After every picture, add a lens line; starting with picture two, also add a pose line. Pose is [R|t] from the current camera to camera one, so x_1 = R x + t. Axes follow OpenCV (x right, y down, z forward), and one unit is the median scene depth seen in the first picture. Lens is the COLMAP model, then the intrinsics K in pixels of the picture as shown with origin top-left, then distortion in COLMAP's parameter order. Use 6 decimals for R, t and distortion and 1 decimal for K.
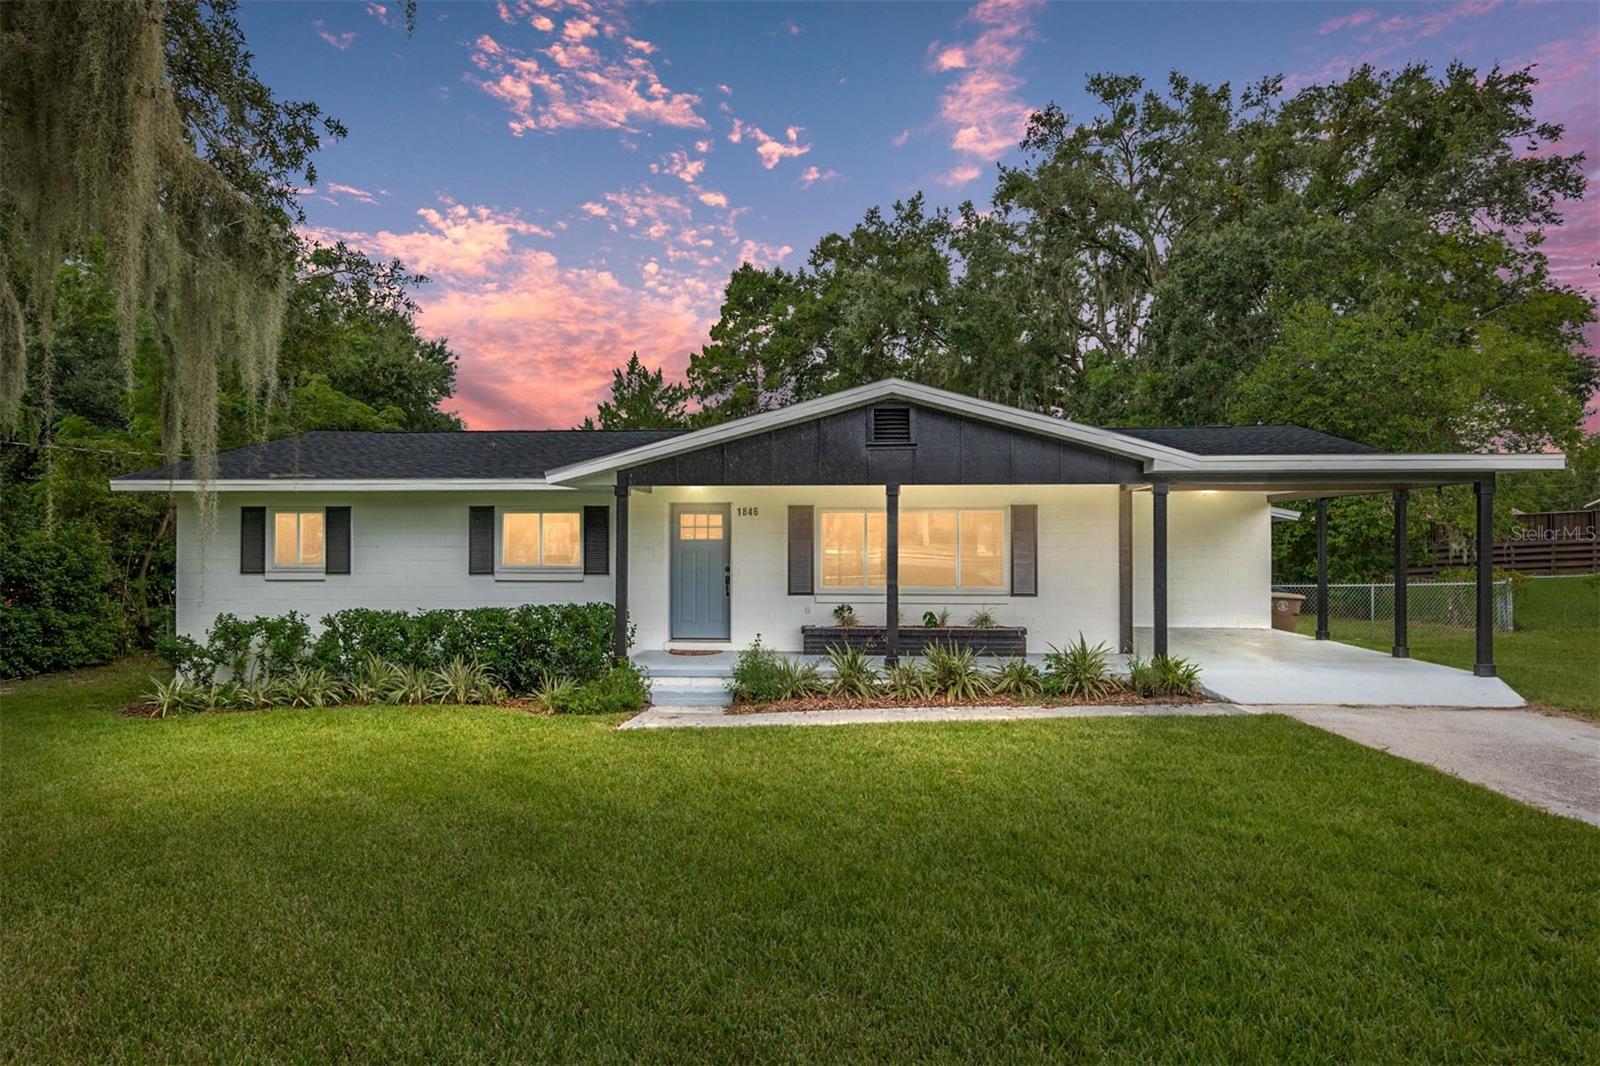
lens RADIAL K [[935.1, 0, 800.0], [0, 935.1, 533.0], [0, 0, 1]] dist [0.002049, 0.002624]
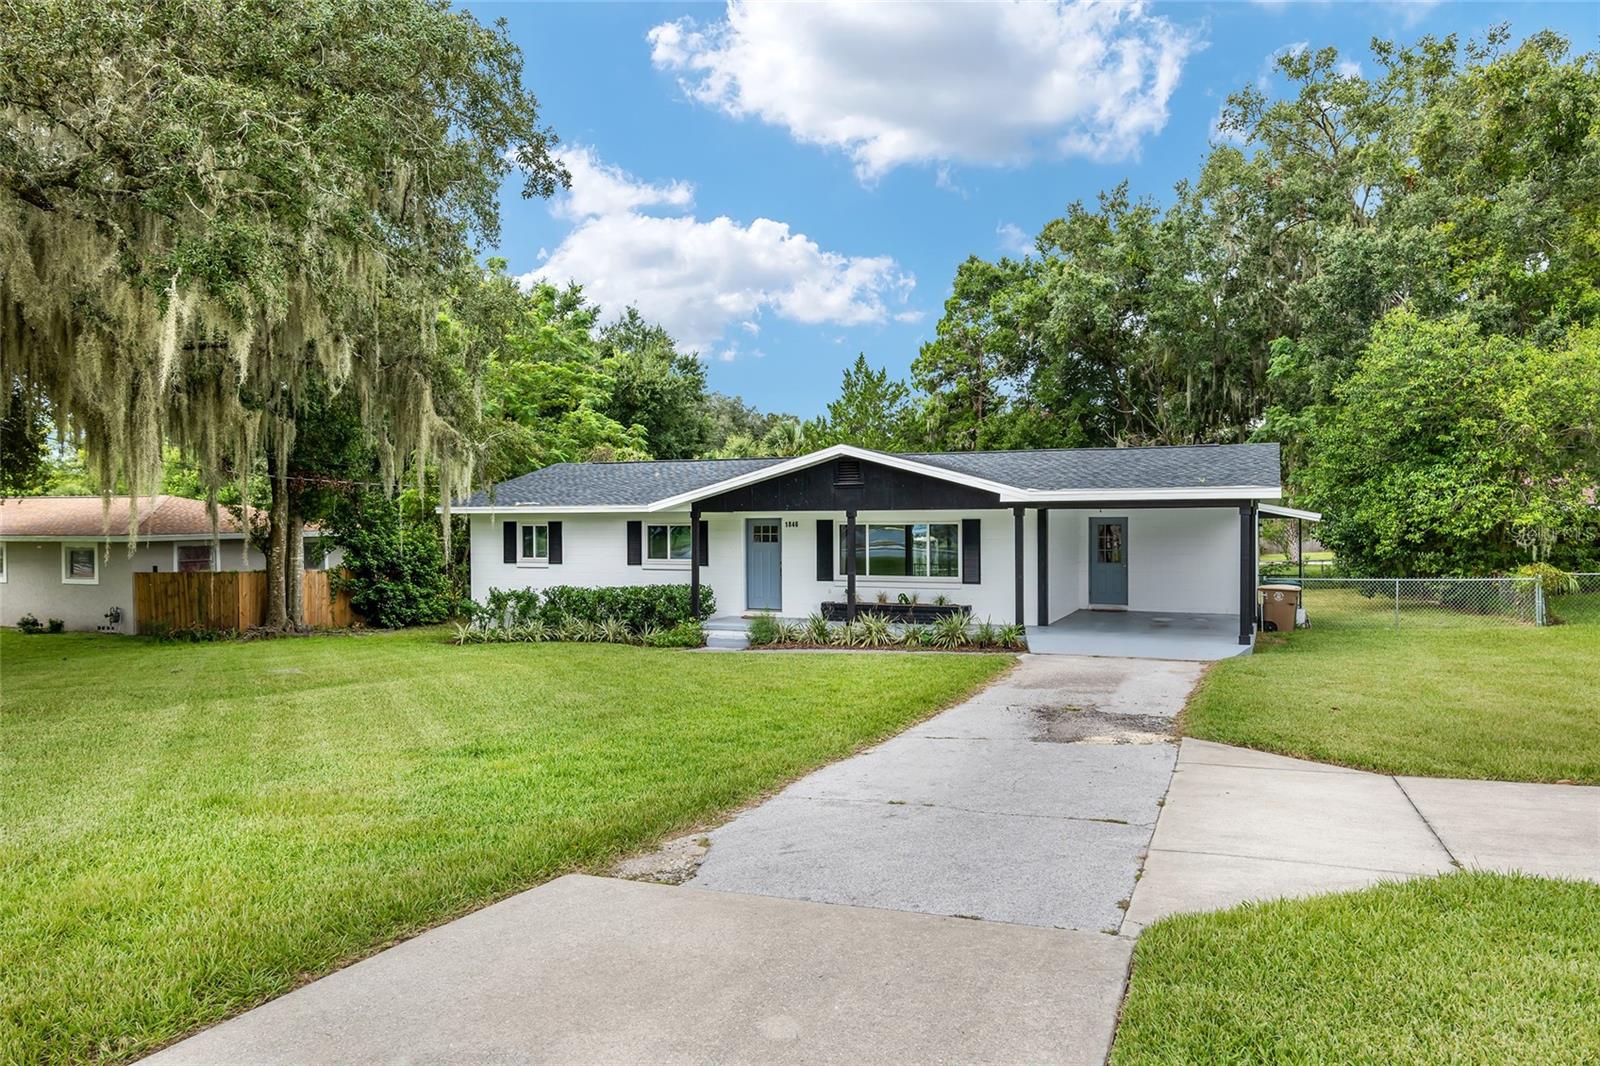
lens RADIAL K [[1125.2, 0, 800.0], [0, 1125.2, 533.0], [0, 0, 1]] dist [0.004464, 0.002274]
pose [[0.940813, -0.001128, -0.338925, 0.559364], [0.008790, 0.999739, 0.021072, -0.046209], [0.338813, -0.022804, 0.940577, -0.675049]]
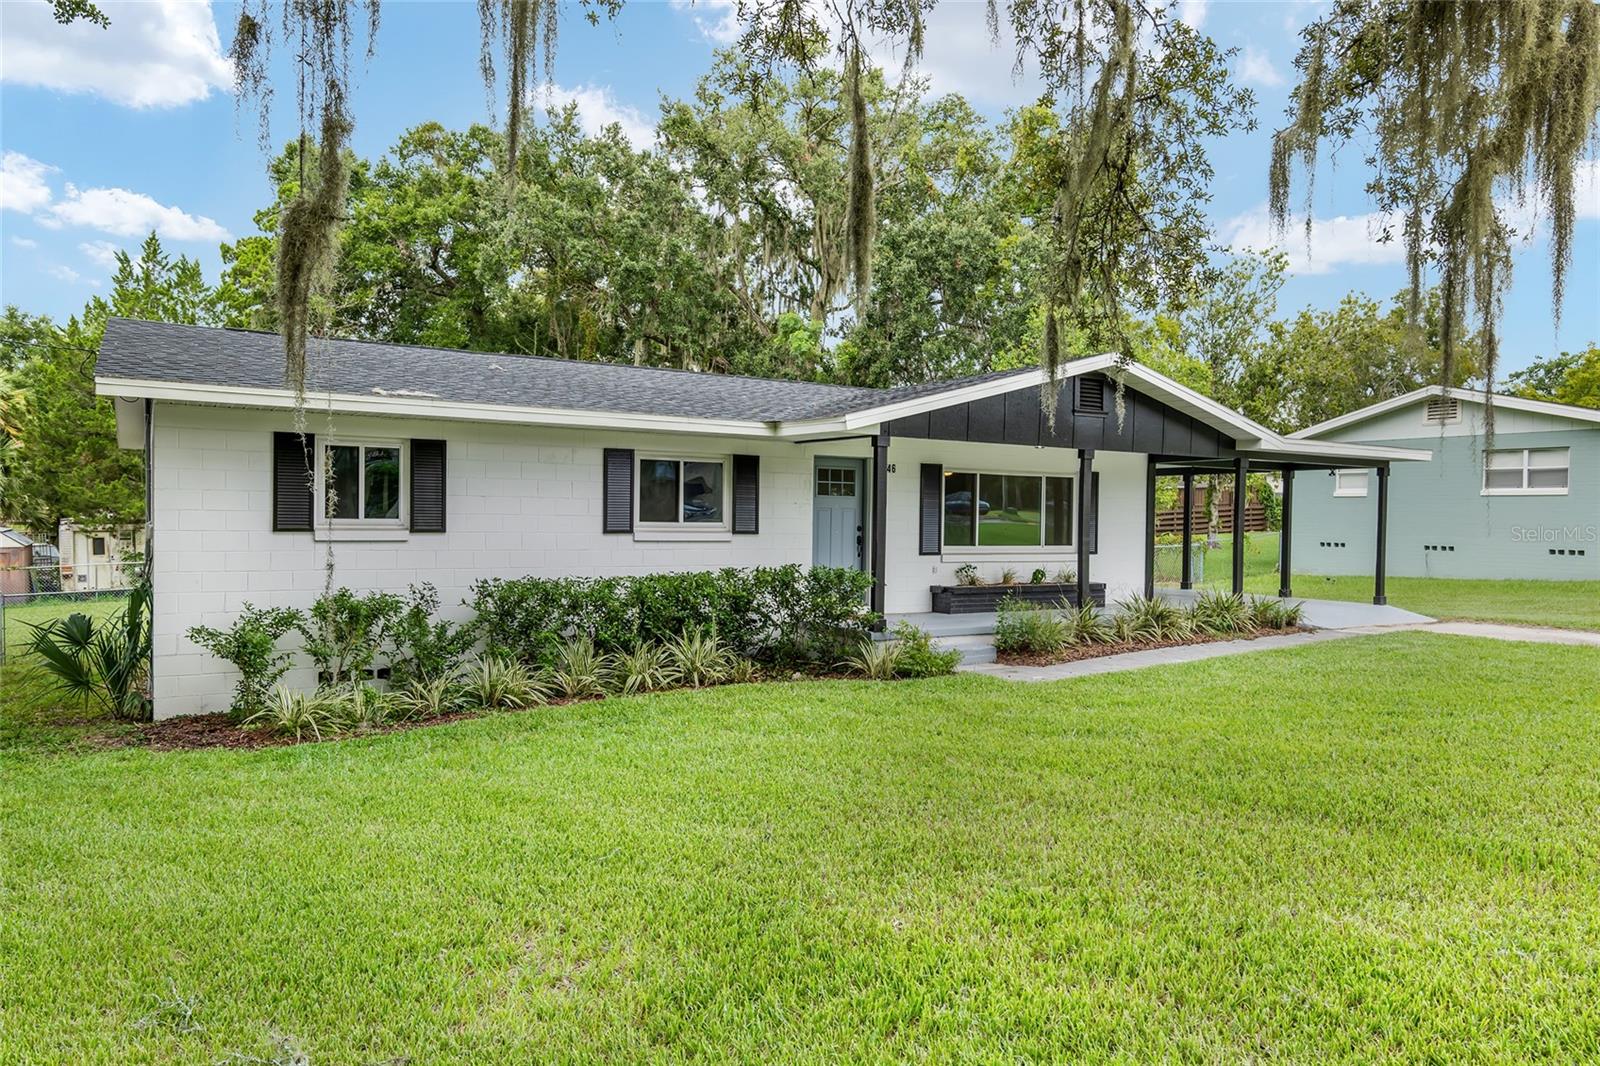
lens RADIAL K [[1081.3, 0, 806.8], [0, 1081.3, 539.9], [0, 0, 1]] dist [0.008042, 0.000102]
pose [[0.809085, -0.000529, 0.587691, -0.762550], [-0.018474, 0.999482, 0.026333, 0.022572], [-0.587401, -0.032163, 0.808657, 0.151960]]
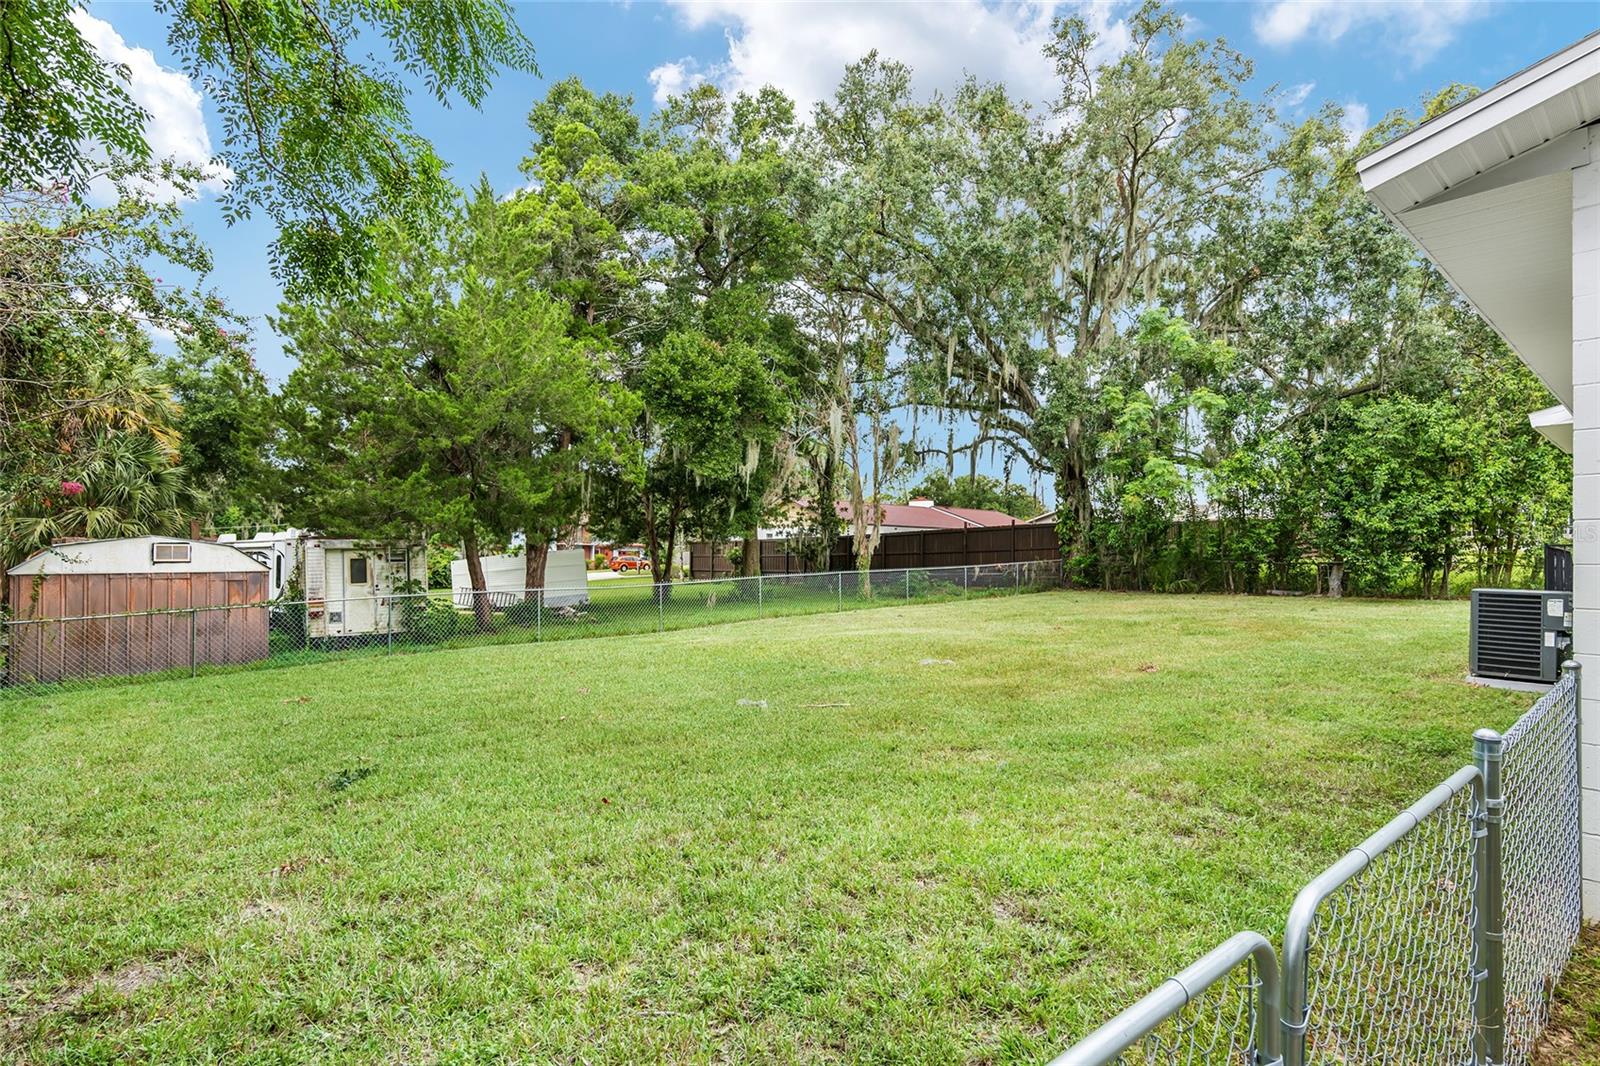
lens RADIAL K [[801.5, 0, 802.0], [0, 801.5, 547.6], [0, 0, 1]] dist [-0.001286, 0.000481]
pose [[0.711903, 0.017194, 0.702067, -0.995321], [-0.014972, 0.999845, -0.009305, 0.091756], [-0.702118, -0.003887, 0.712050, 1.601755]]
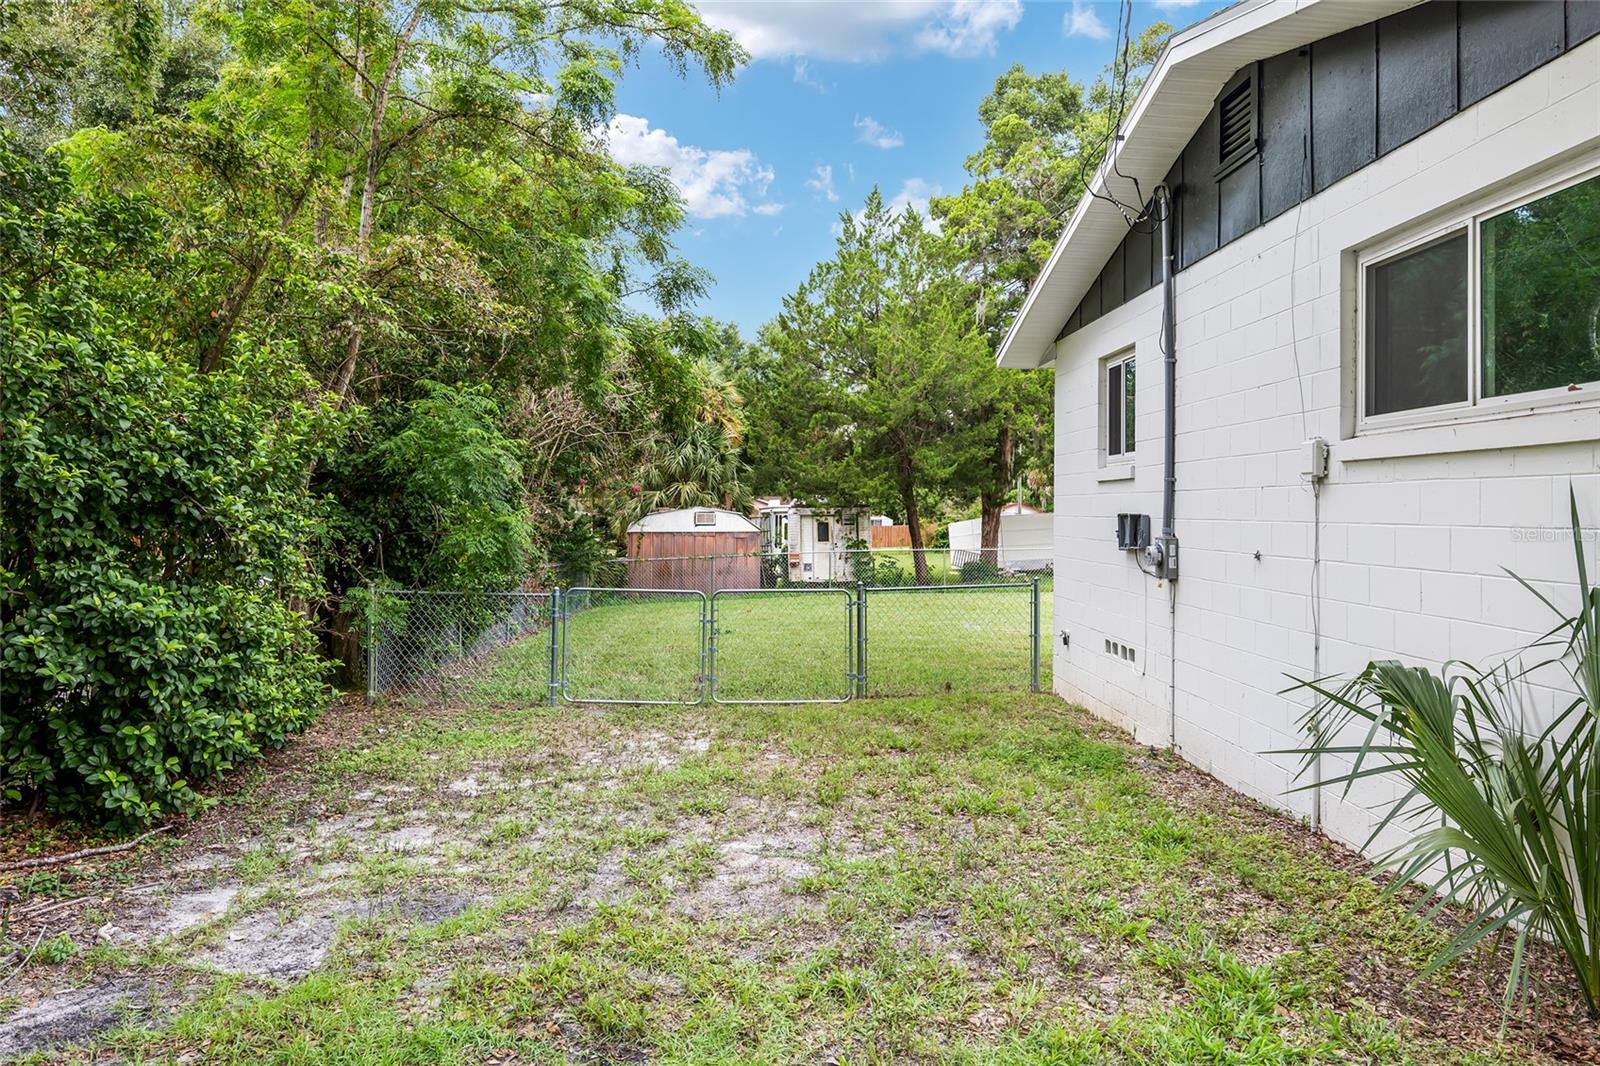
lens RADIAL K [[1064.9, 0, 800.8], [0, 1064.9, 490.1], [0, 0, 1]] dist [0.000089, -0.000067]
pose [[0.992656, 0.014213, 0.120132, -0.917045], [-0.012839, 0.999843, -0.012204, 0.069728], [-0.120287, 0.010572, 0.992683, 0.874621]]
